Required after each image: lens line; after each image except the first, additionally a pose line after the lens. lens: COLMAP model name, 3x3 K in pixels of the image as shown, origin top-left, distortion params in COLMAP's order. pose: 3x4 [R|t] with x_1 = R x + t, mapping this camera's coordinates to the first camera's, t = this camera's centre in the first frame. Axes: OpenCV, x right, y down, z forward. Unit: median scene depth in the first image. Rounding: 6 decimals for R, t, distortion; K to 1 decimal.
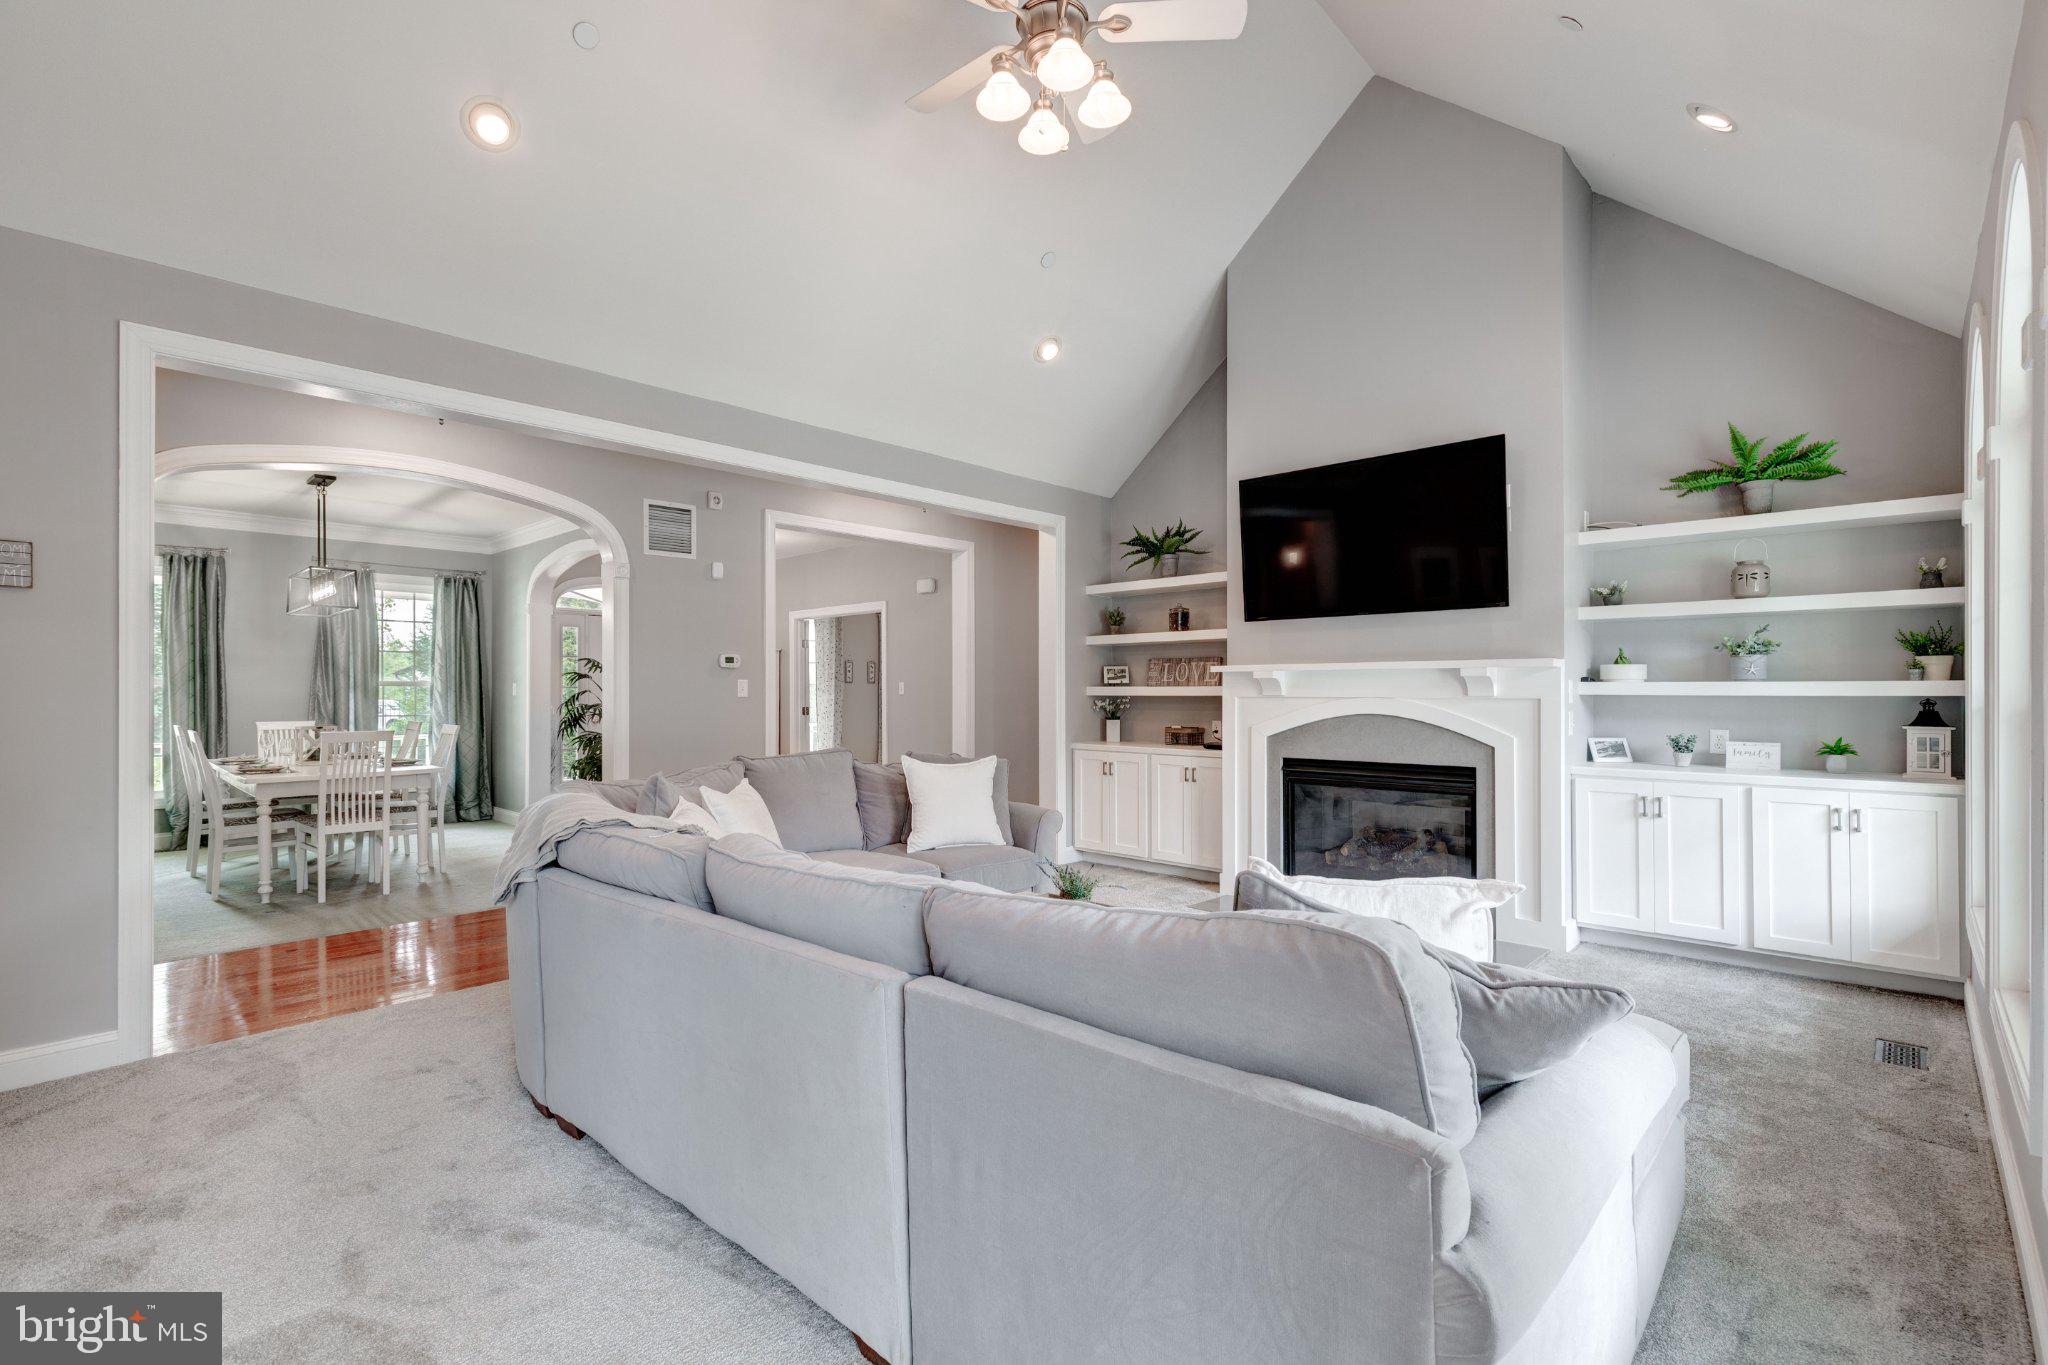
lens RADIAL K [[927.1, 0, 1006.9], [0, 927.1, 690.2], [0, 0, 1]] dist [0.005144, 0.000570]
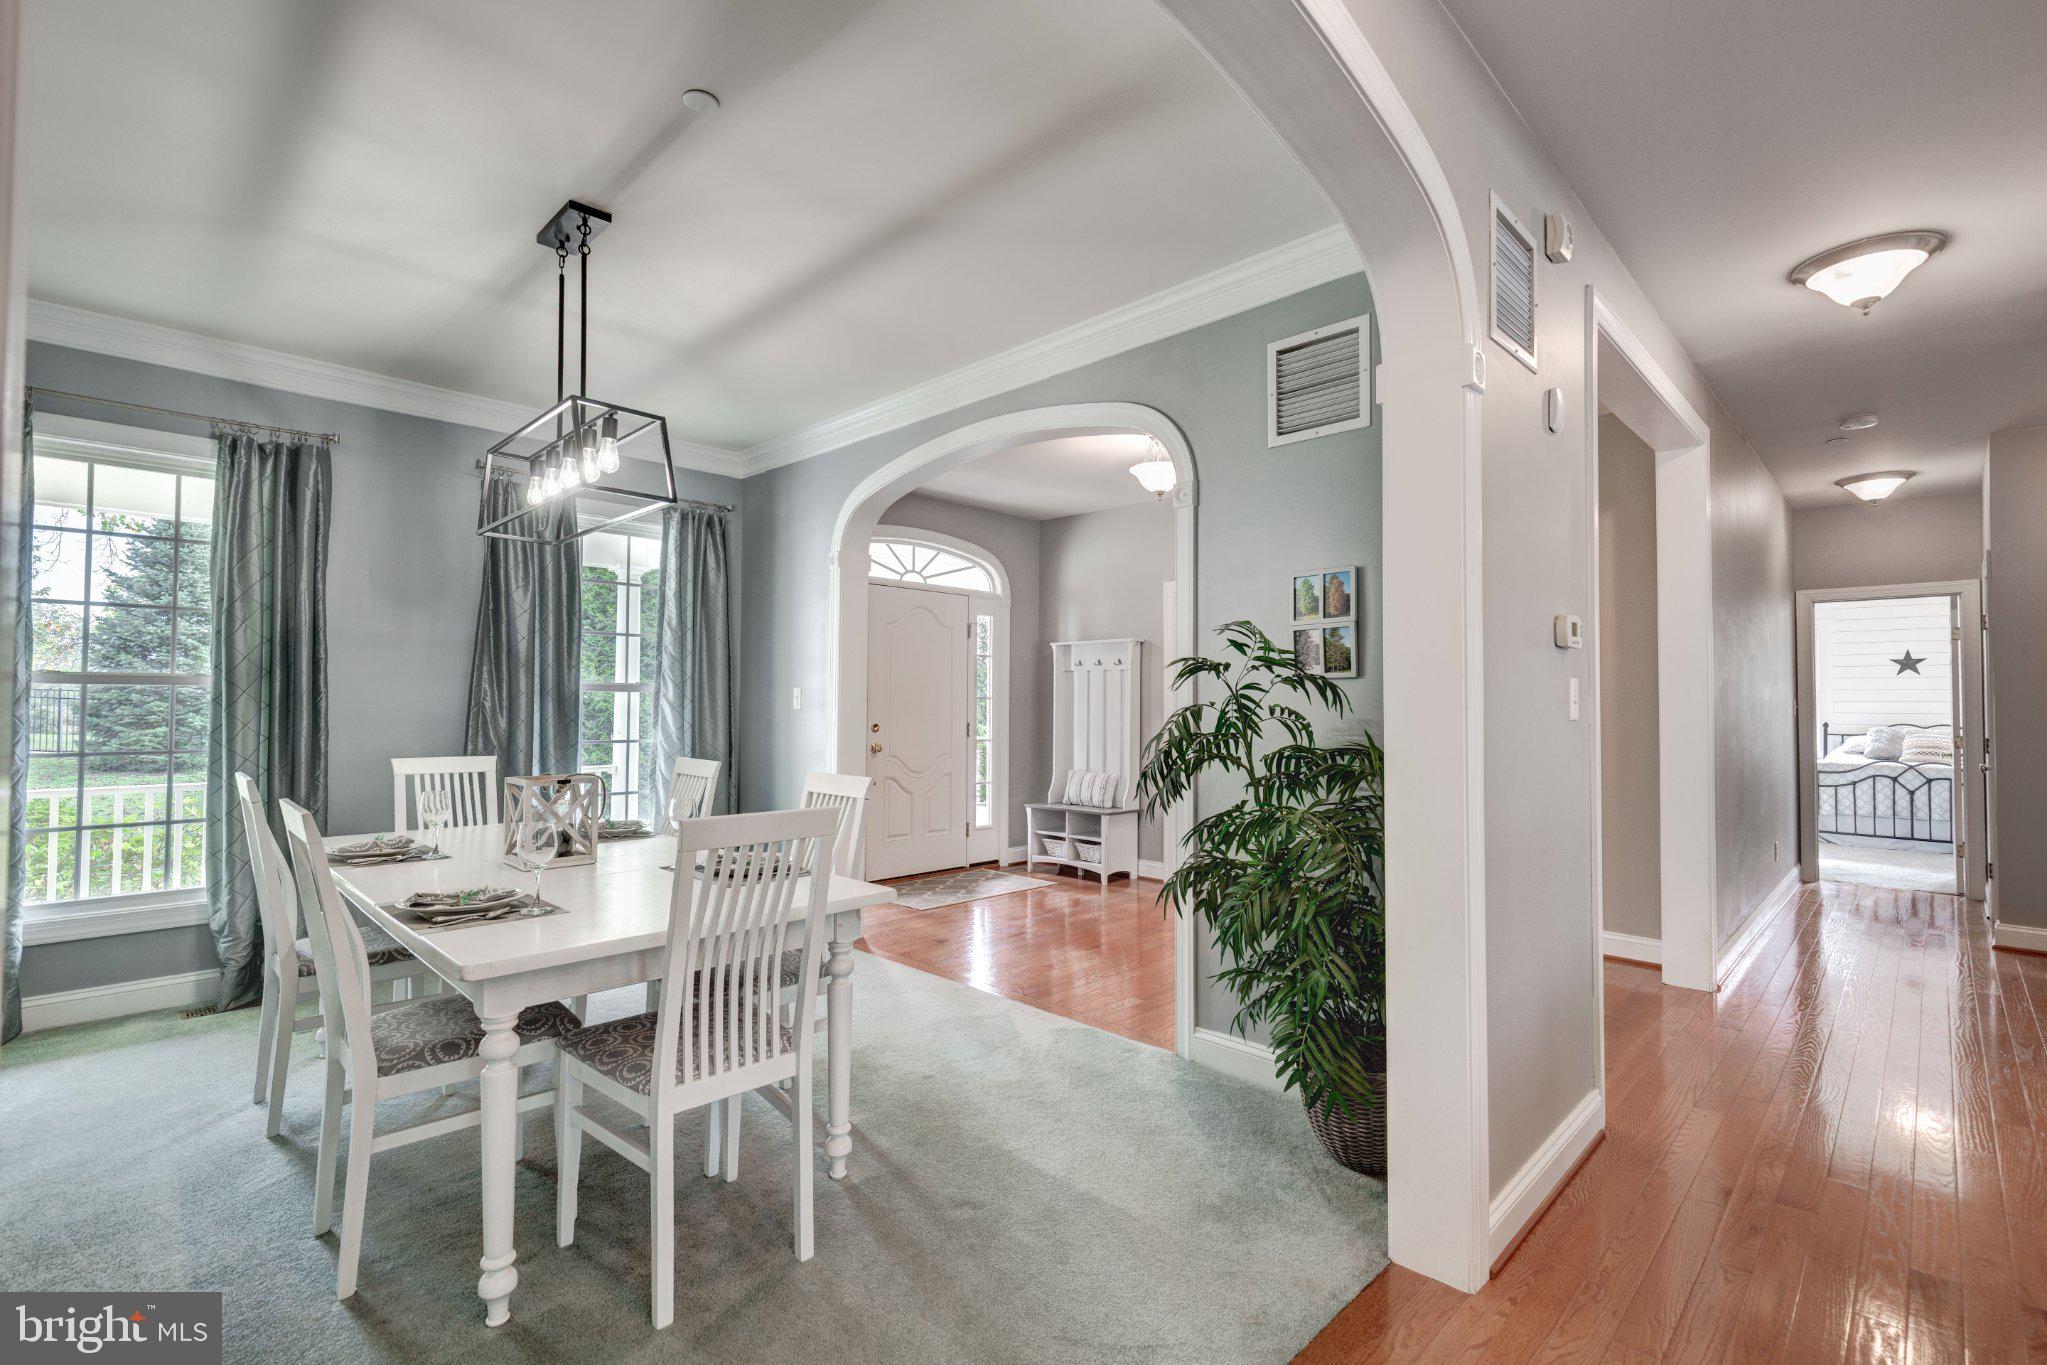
lens RADIAL K [[926.7, 0, 1037.3], [0, 926.7, 678.2], [0, 0, 1]] dist [0.005144, 0.000570]
pose [[0.999963, 0.000297, -0.008638, -0.436390], [-0.000536, 0.999616, -0.027719, 0.003315], [0.008627, 0.027723, 0.999578, 0.479831]]
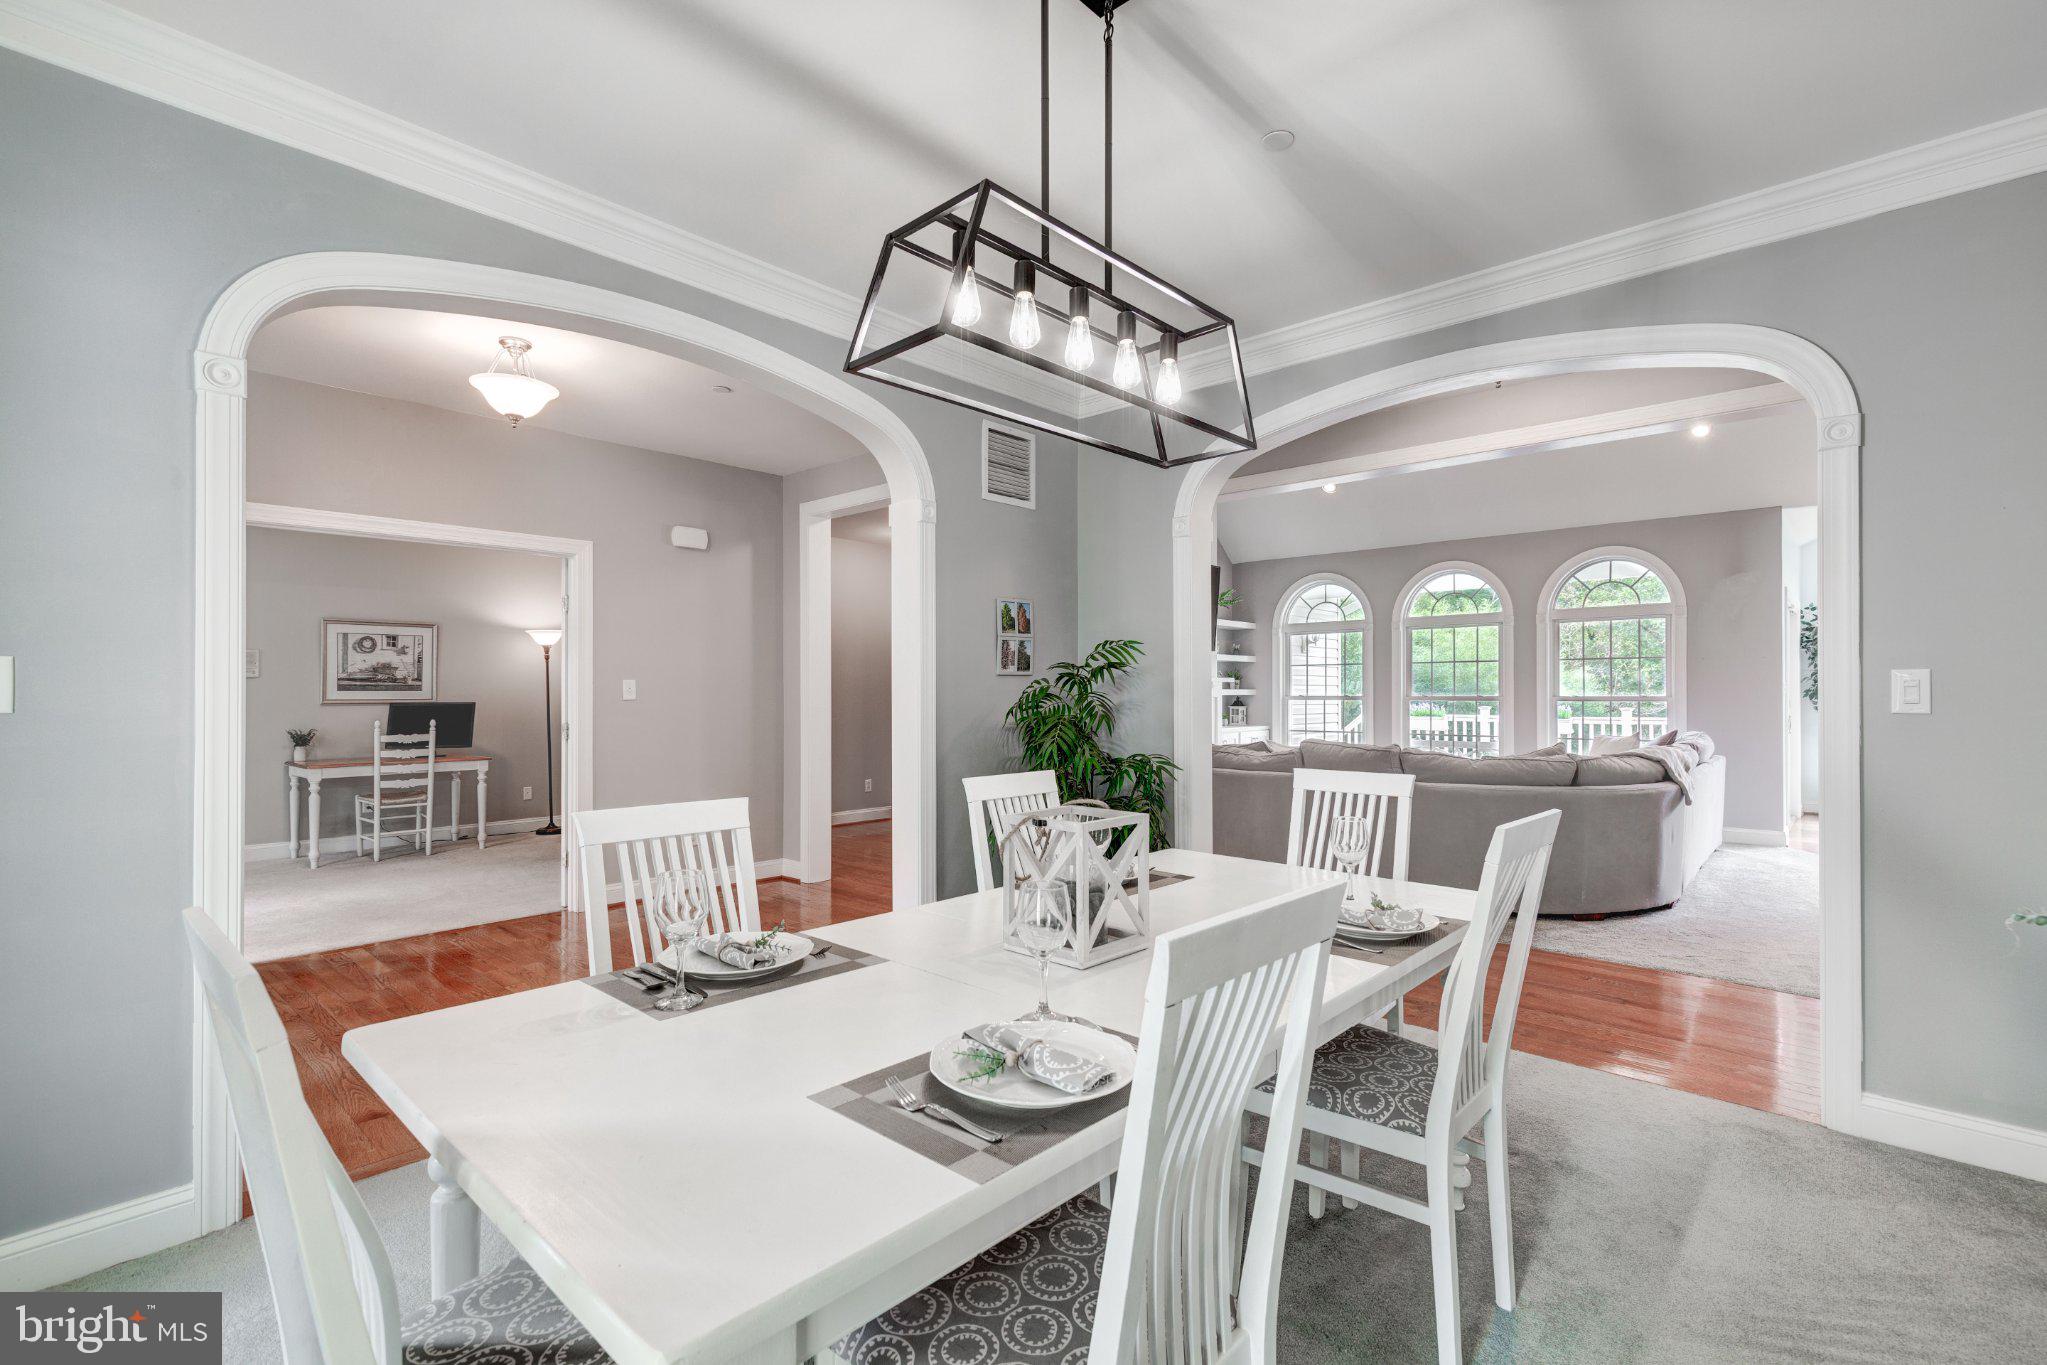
lens RADIAL K [[926.7, 0, 1019.4], [0, 926.7, 683.1], [0, 0, 1]] dist [0.005144, 0.000570]
pose [[-0.005911, 0.007092, 0.999957, -0.818932], [0.009977, 0.999925, -0.007032, 0.001490], [-0.999933, 0.009935, -0.005982, 0.819508]]
